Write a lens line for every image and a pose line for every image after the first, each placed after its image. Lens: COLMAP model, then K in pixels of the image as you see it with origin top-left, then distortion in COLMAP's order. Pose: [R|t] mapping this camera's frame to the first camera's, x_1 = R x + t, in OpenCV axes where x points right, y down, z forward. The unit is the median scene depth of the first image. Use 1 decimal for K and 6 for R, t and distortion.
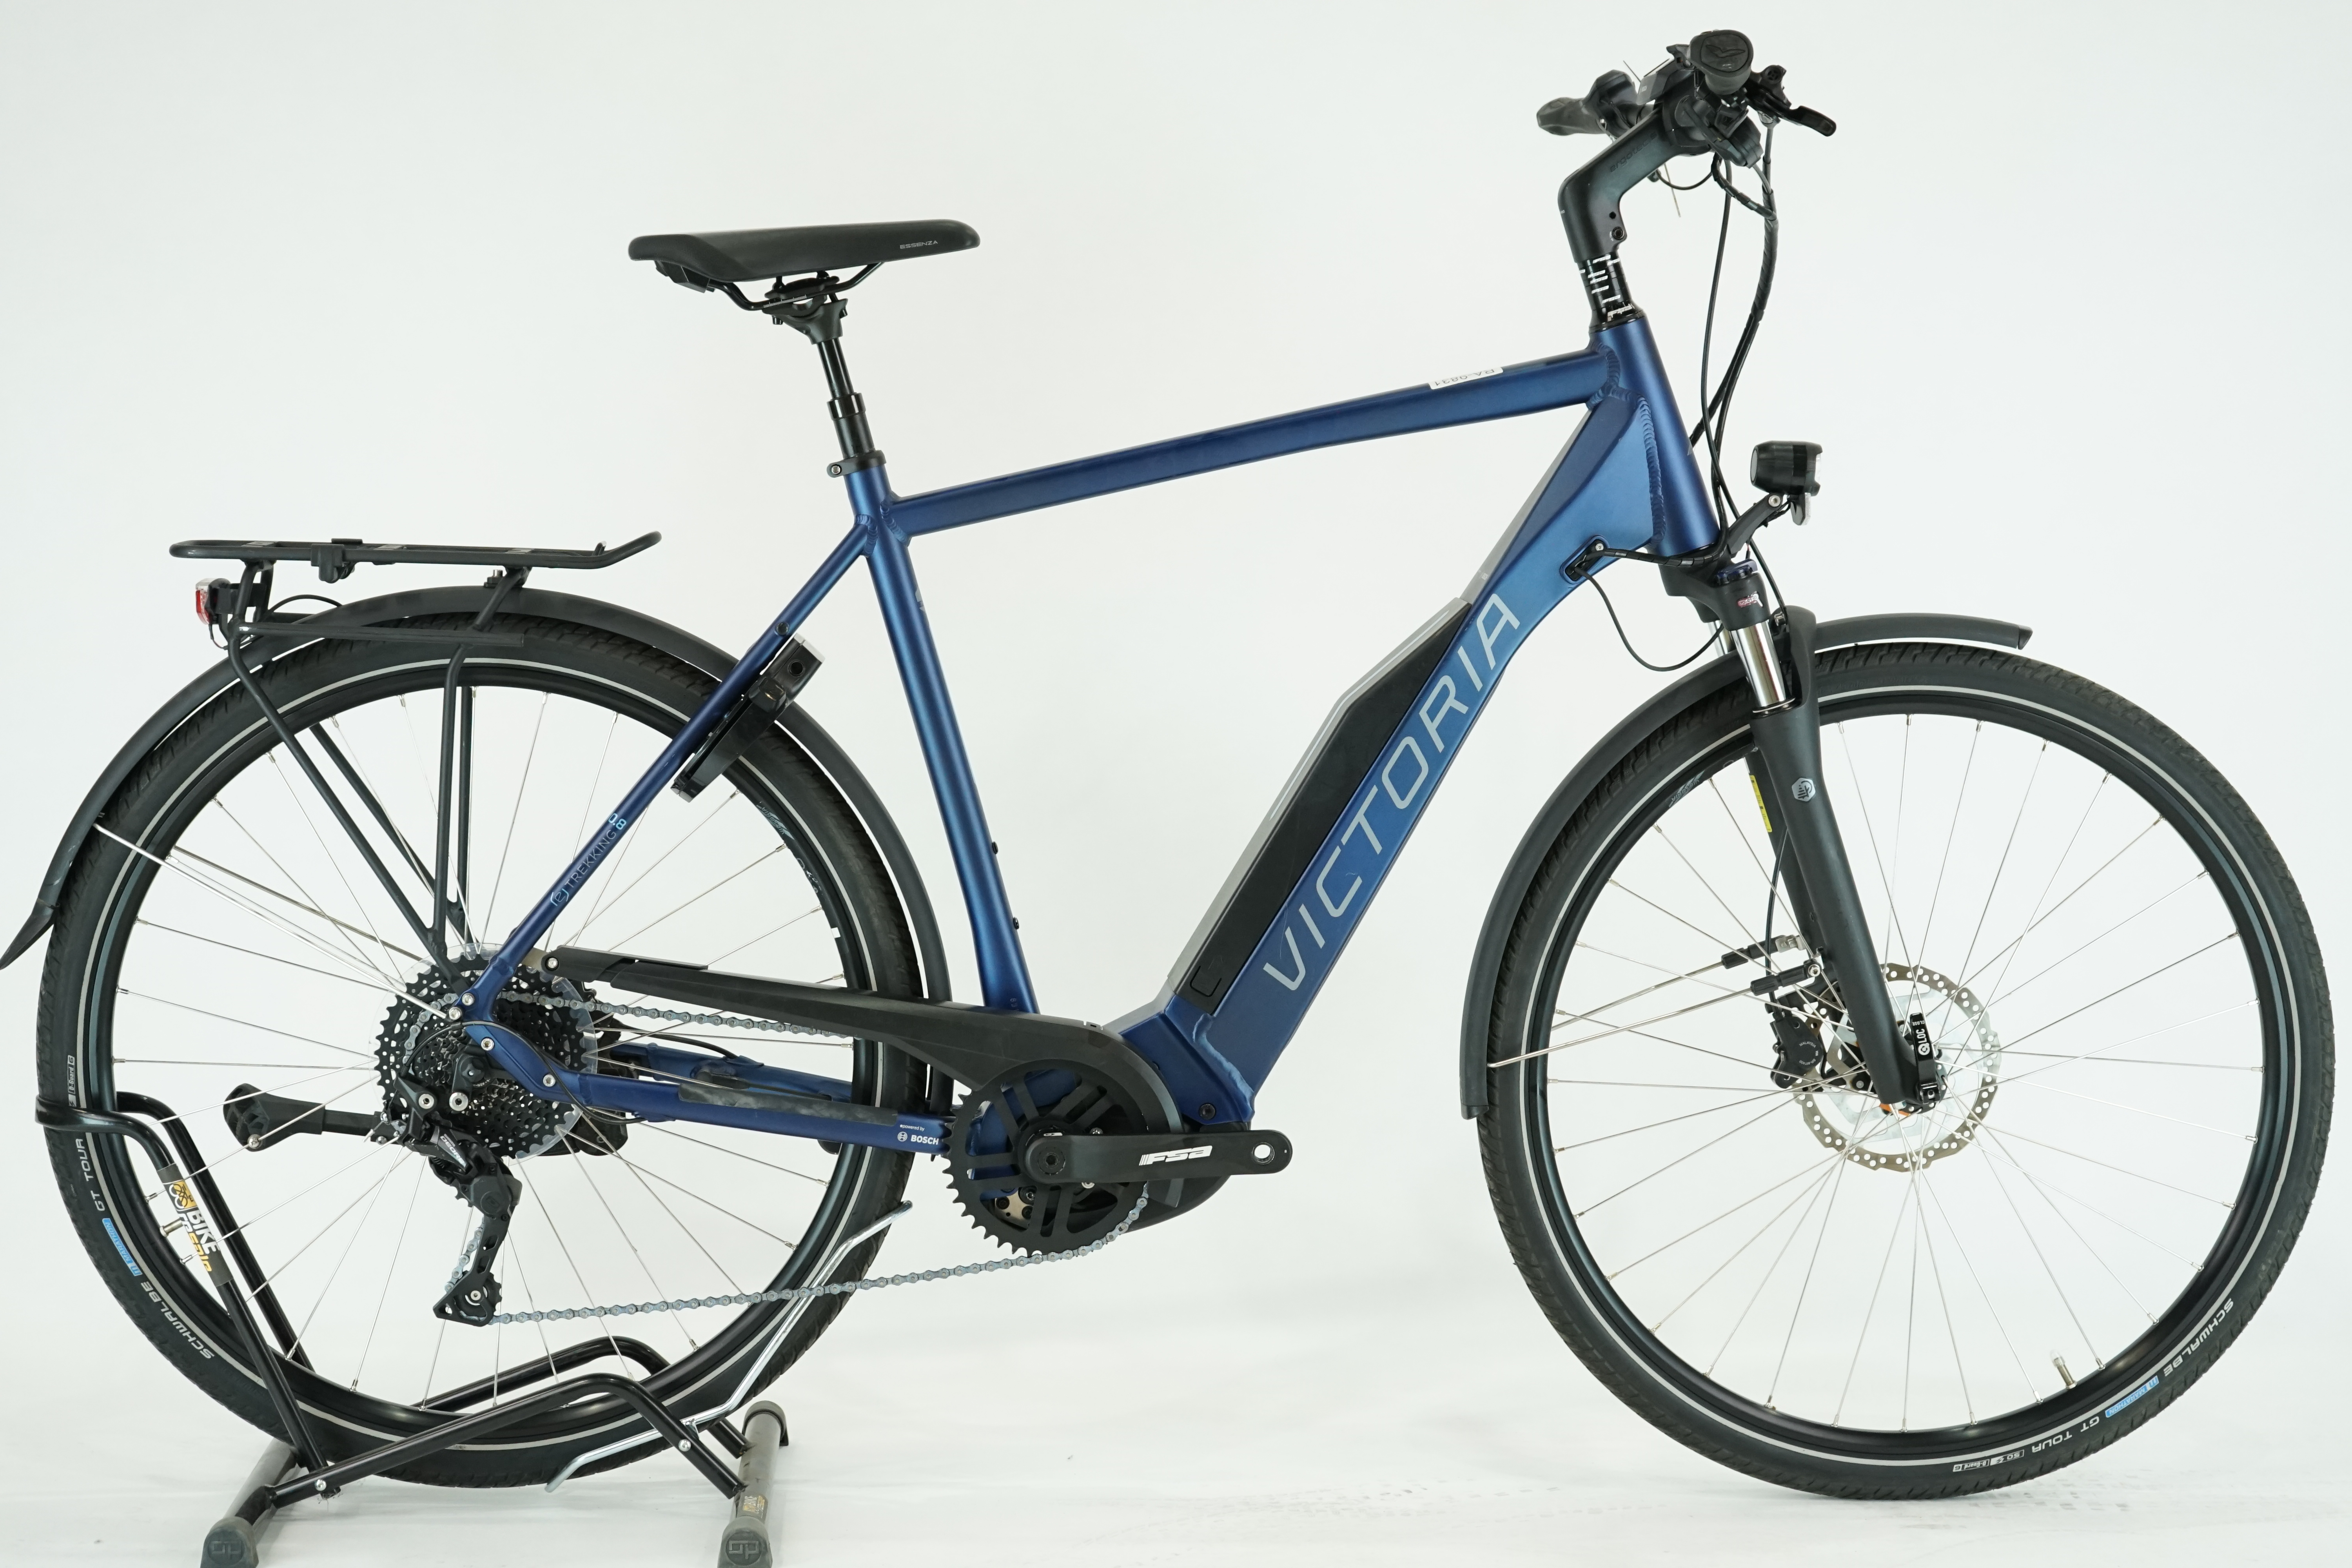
lens RADIAL K [[4326.8, 0, 1176.0], [0, 4326.8, 784.0], [0, 0, 1]] dist [-0.030447, 0.061265]
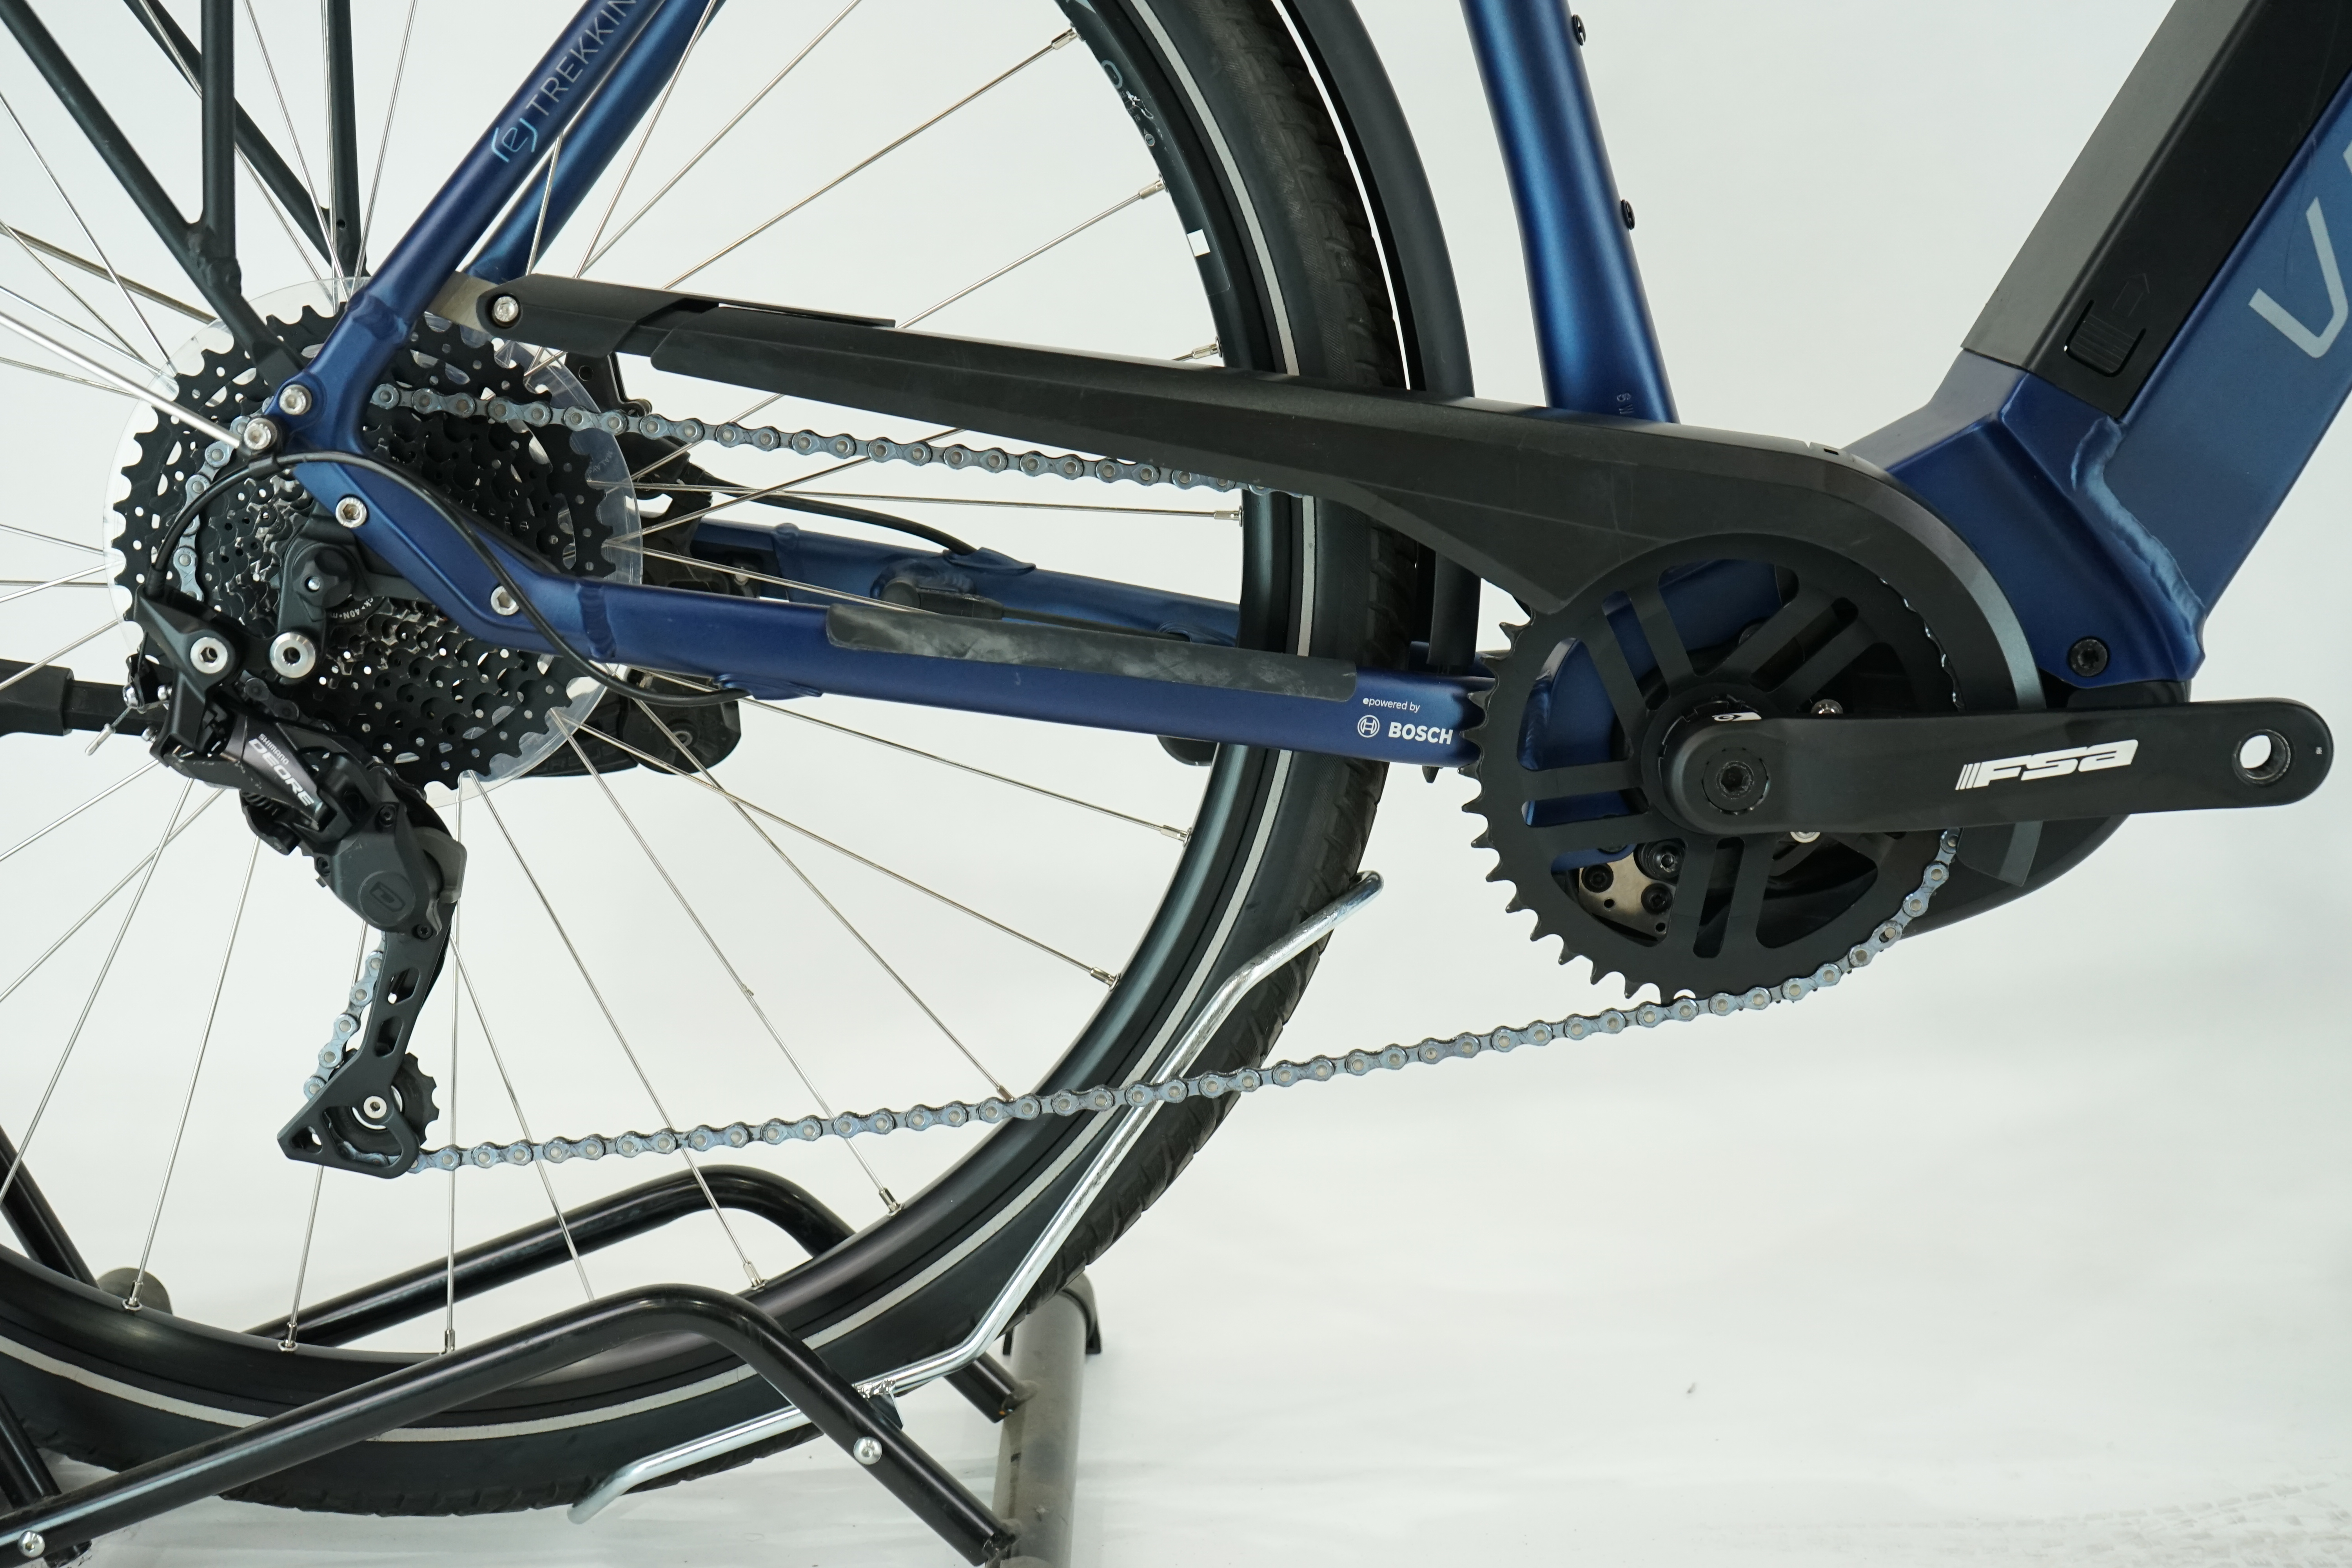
lens RADIAL K [[3225.7, 0, 1176.0], [0, 3225.7, 784.0], [0, 0, 1]] dist [0.016791, 0.000848]
pose [[0.998421, -0.010904, -0.055107, -0.064457], [0.016574, 0.994492, 0.103495, 0.054350], [0.053675, -0.104244, 0.993102, 0.686932]]
